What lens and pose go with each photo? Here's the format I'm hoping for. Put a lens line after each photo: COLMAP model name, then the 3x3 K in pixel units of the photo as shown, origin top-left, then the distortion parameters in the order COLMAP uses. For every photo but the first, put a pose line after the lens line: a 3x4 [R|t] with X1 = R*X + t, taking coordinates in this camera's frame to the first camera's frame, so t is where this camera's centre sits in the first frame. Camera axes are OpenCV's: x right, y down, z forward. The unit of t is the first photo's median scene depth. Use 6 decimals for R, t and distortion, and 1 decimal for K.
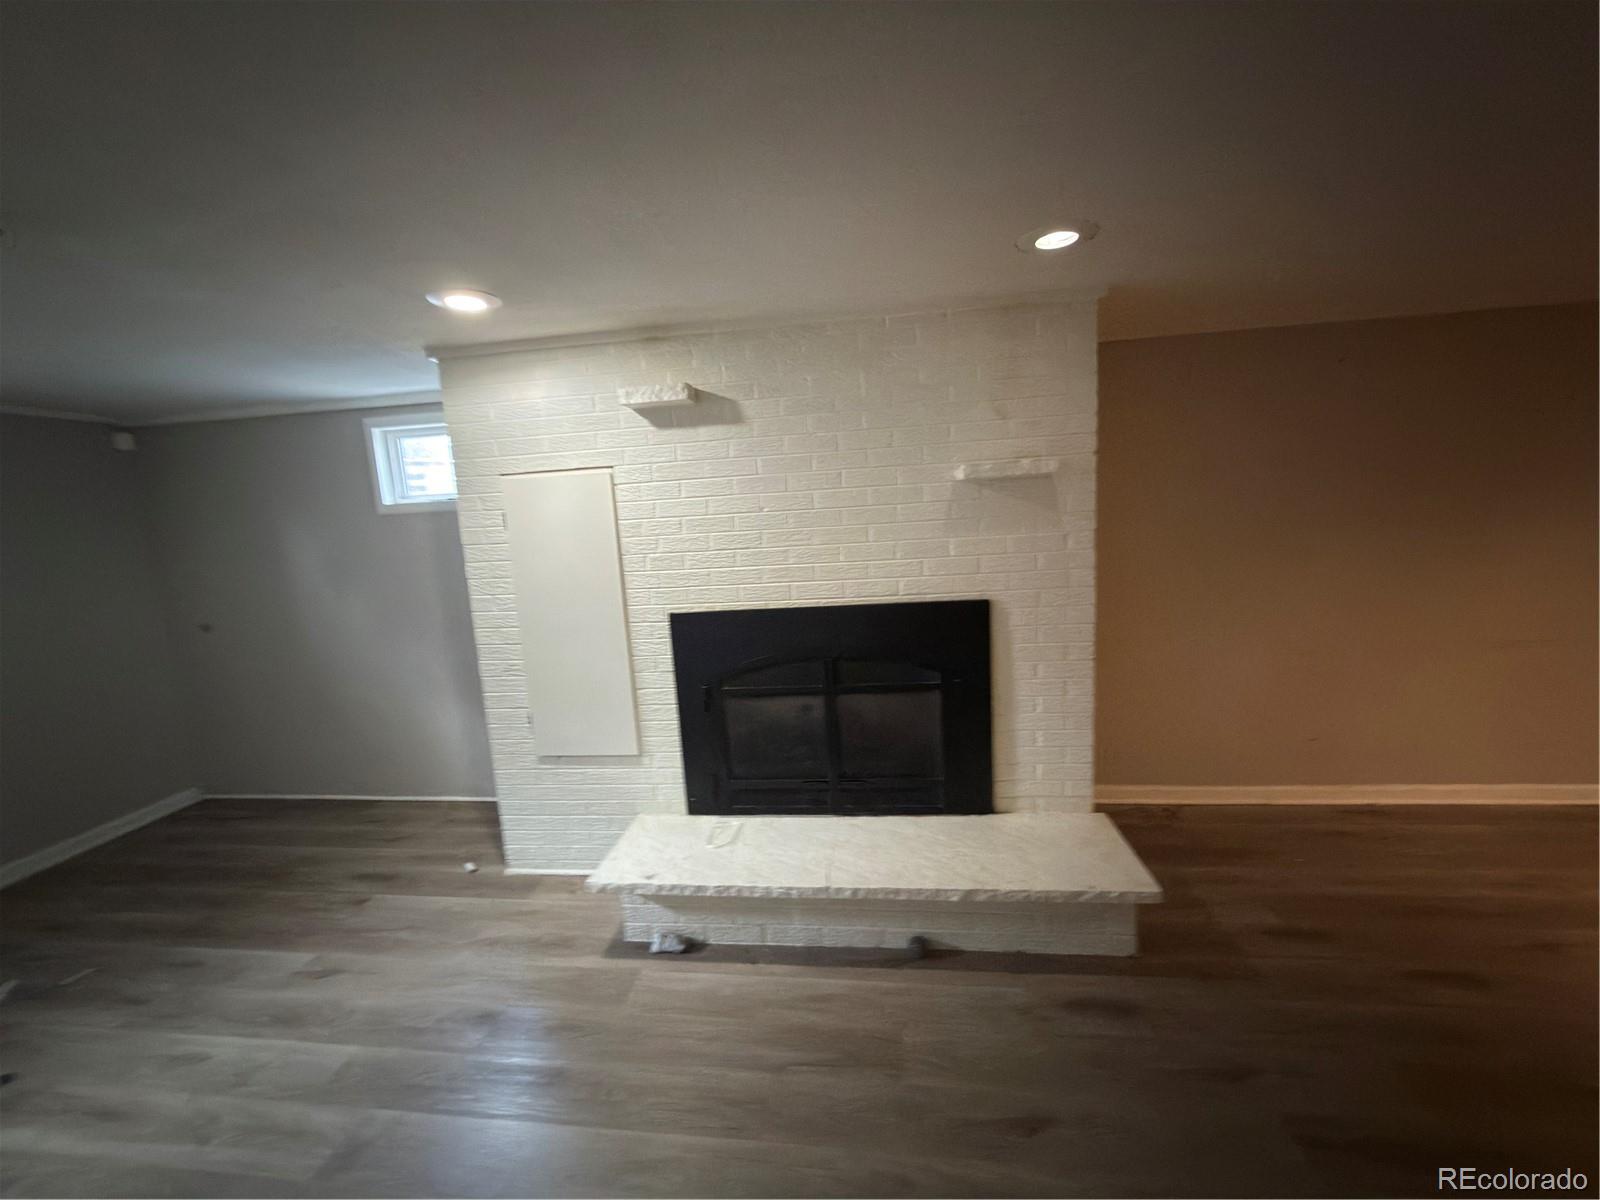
lens RADIAL K [[639.9, 0, 797.1], [0, 639.9, 613.7], [0, 0, 1]] dist [-0.002679, -0.000048]
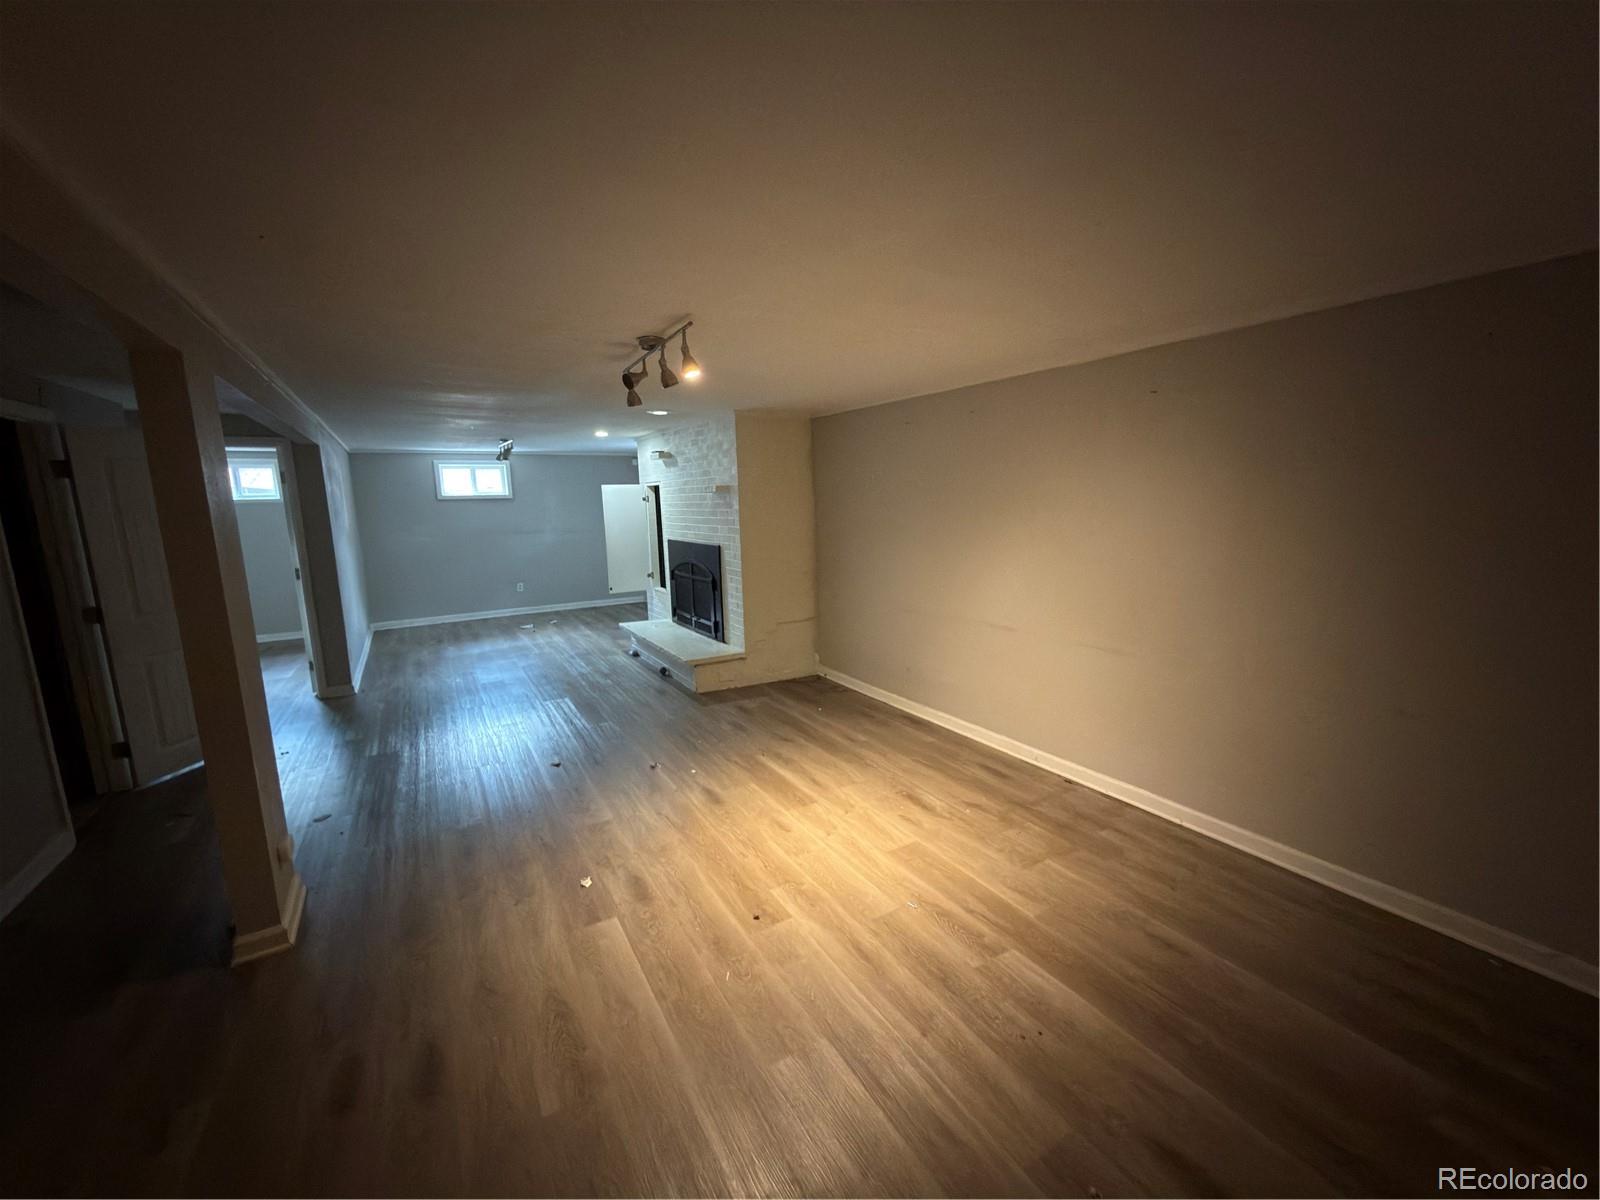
lens RADIAL K [[639.9, 0, 800.6], [0, 639.9, 601.4], [0, 0, 1]] dist [-0.002679, -0.000048]
pose [[0.591519, 0.169592, -0.788254, 2.177674], [-0.111441, 0.985442, 0.128390, -0.141294], [0.798553, 0.011899, 0.601807, -0.118973]]
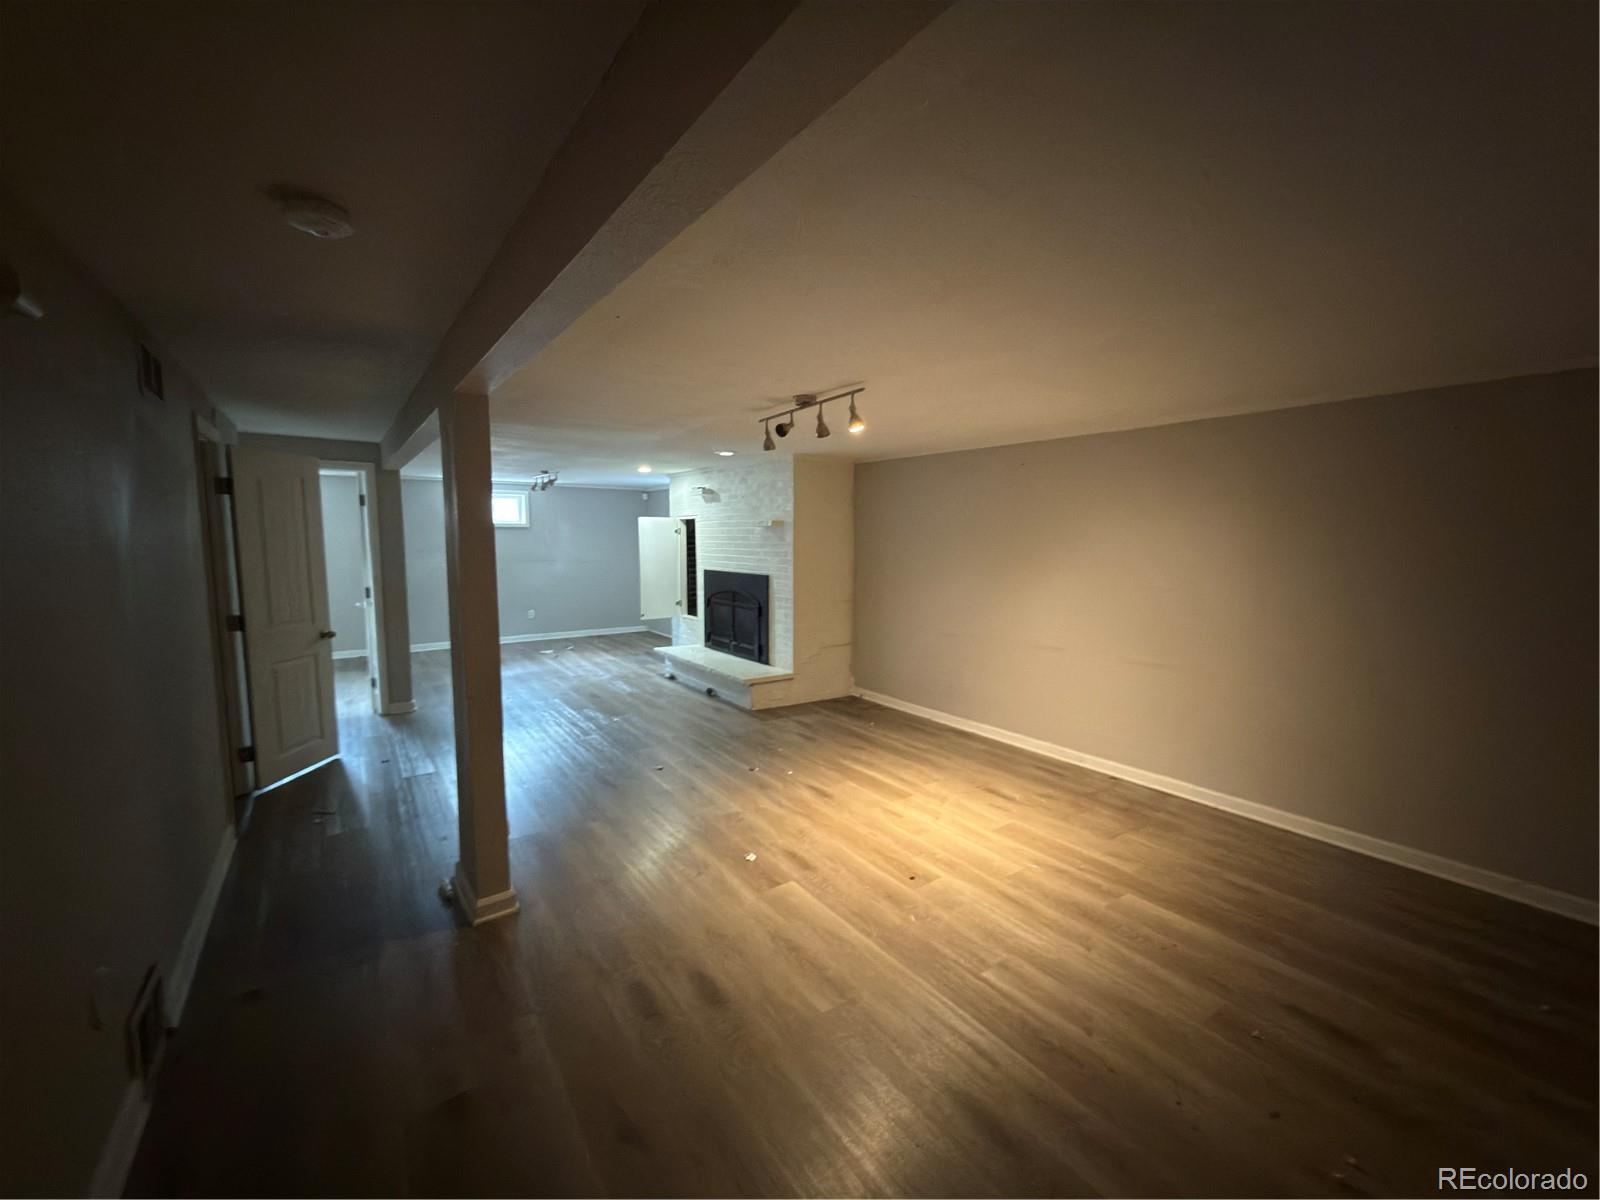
lens RADIAL K [[639.9, 0, 800.5], [0, 639.9, 601.0], [0, 0, 1]] dist [-0.002679, -0.000048]
pose [[0.657630, 0.132137, -0.741662, 2.118042], [-0.134622, 0.989263, 0.056882, -0.075619], [0.741215, 0.062436, 0.668358, -0.515858]]
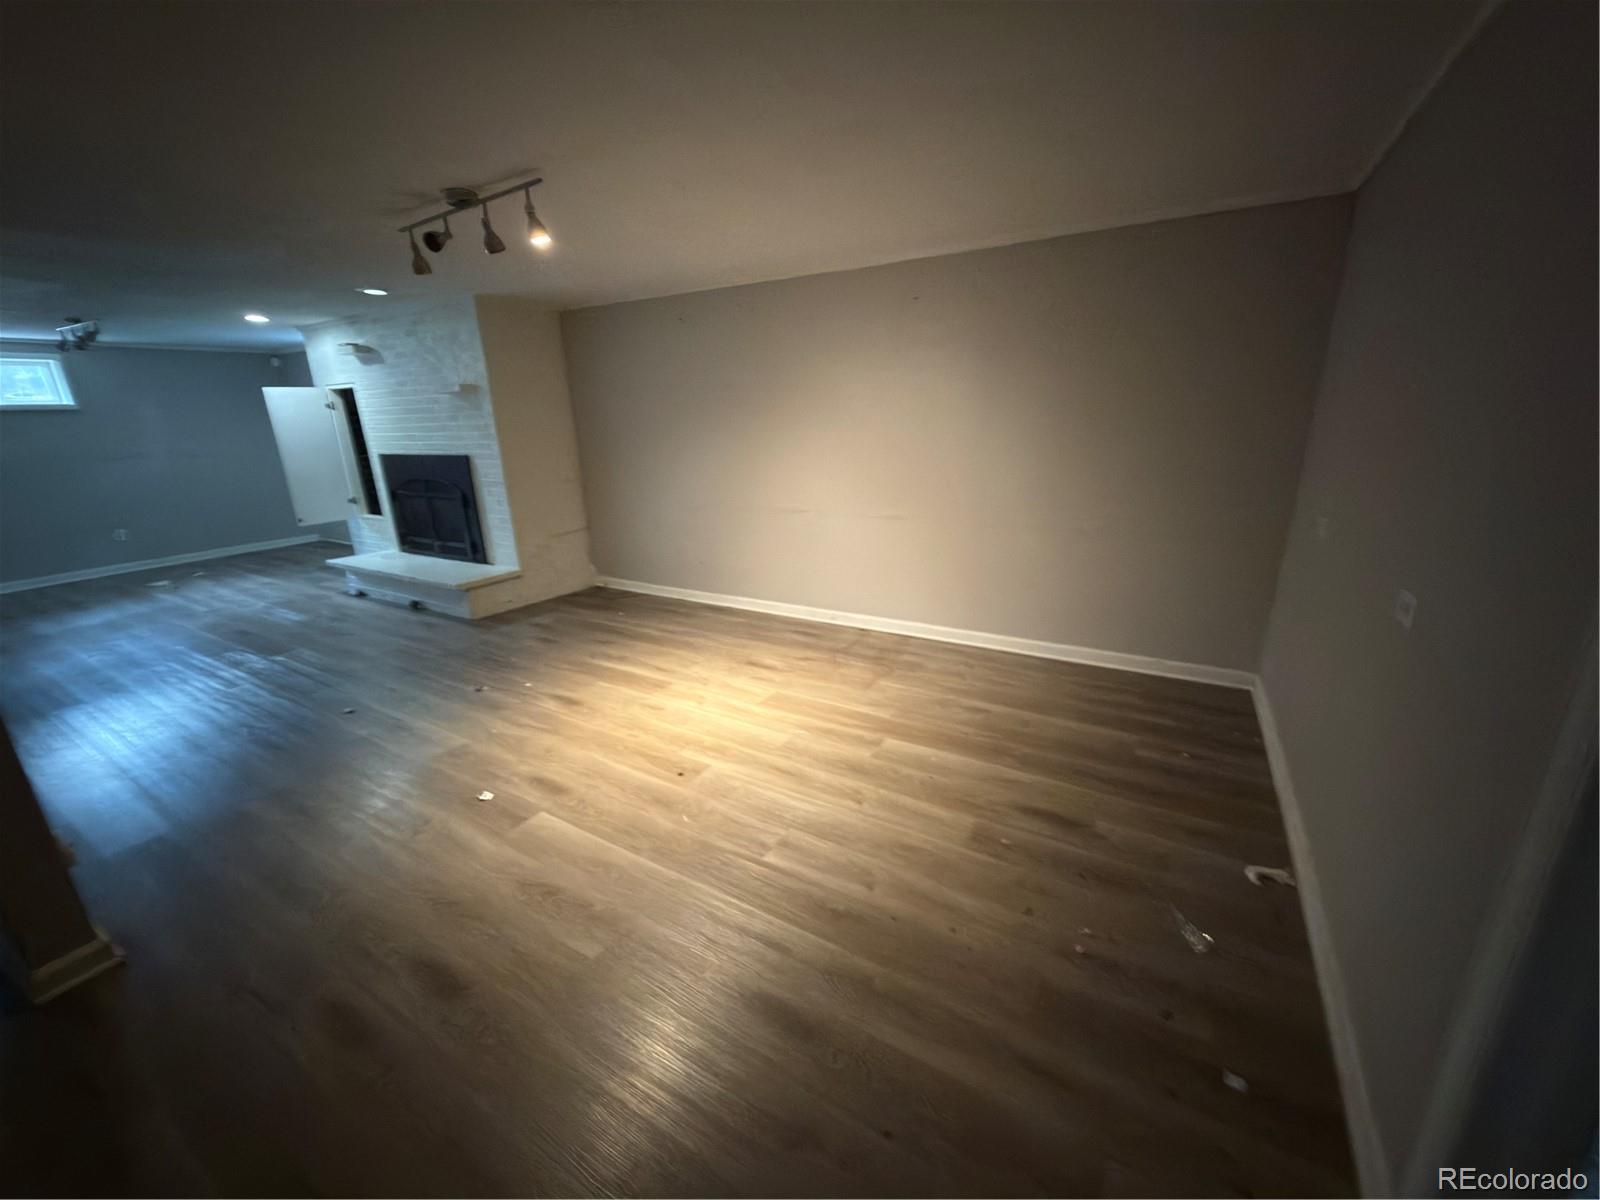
lens RADIAL K [[639.9, 0, 800.8], [0, 639.9, 602.3], [0, 0, 1]] dist [-0.002679, -0.000048]
pose [[0.899829, 0.151327, -0.409156, 2.034696], [-0.071216, 0.976281, 0.204459, -0.052451], [0.430391, -0.154839, 0.889263, -0.383574]]
